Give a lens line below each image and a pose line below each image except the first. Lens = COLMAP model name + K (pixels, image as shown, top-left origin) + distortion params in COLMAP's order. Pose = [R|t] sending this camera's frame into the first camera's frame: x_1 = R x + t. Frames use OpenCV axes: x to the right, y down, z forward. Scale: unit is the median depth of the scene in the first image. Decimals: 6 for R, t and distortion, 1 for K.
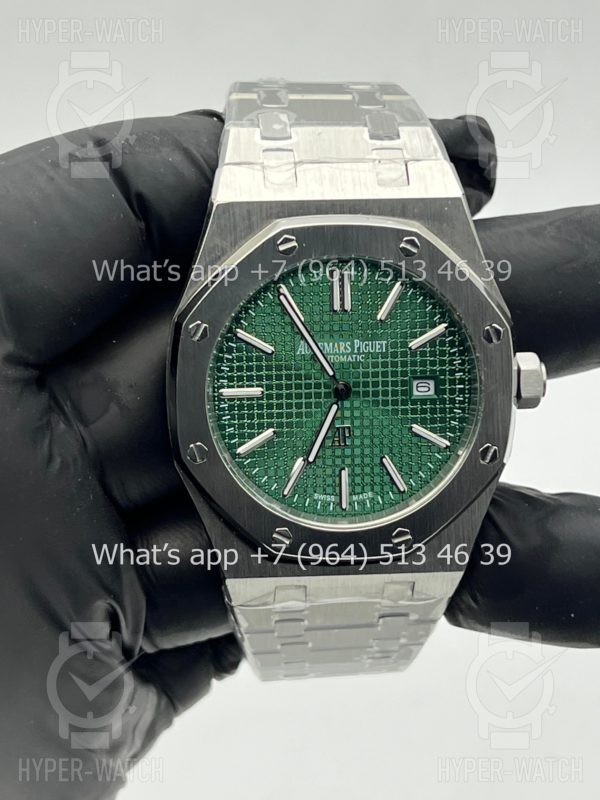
lens RADIAL K [[2004.1, 0, 300.6], [0, 2004.1, 399.2], [0, 0, 1]] dist [0.320909, 0.000000]
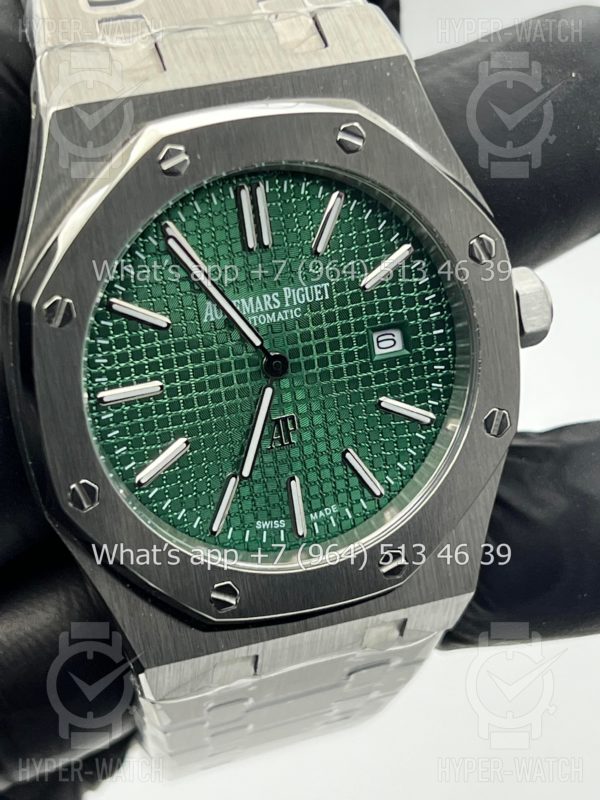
lens RADIAL K [[2004.1, 0, 299.3], [0, 2004.1, 401.4], [0, 0, 1]] dist [0.320909, 0.000000]
pose [[0.965883, -0.162997, 0.201250, -0.109227], [0.153052, 0.986135, 0.064135, -0.034305], [-0.208914, -0.031145, 0.977438, 0.338323]]
